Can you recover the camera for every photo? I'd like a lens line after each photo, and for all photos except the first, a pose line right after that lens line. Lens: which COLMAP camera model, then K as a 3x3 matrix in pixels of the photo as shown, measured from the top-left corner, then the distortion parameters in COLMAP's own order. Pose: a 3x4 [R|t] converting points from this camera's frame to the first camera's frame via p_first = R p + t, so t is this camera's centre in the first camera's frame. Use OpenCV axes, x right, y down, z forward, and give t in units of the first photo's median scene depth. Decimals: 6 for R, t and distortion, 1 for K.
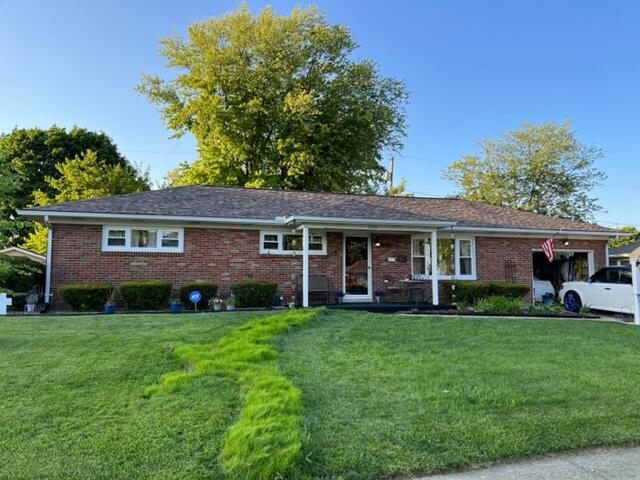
lens RADIAL K [[480.8, 0, 320.6], [0, 480.8, 238.9], [0, 0, 1]] dist [0.002557, -0.008536]
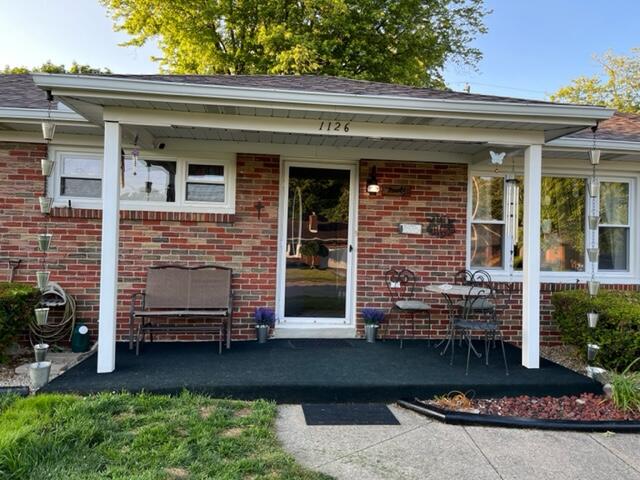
lens RADIAL K [[480.8, 0, 318.4], [0, 480.8, 241.2], [0, 0, 1]] dist [0.002557, -0.008536]
pose [[0.985710, 0.020041, -0.167254, 0.139009], [-0.007768, 0.997249, 0.073718, 0.025609], [0.168272, -0.071365, 0.983154, 0.613216]]
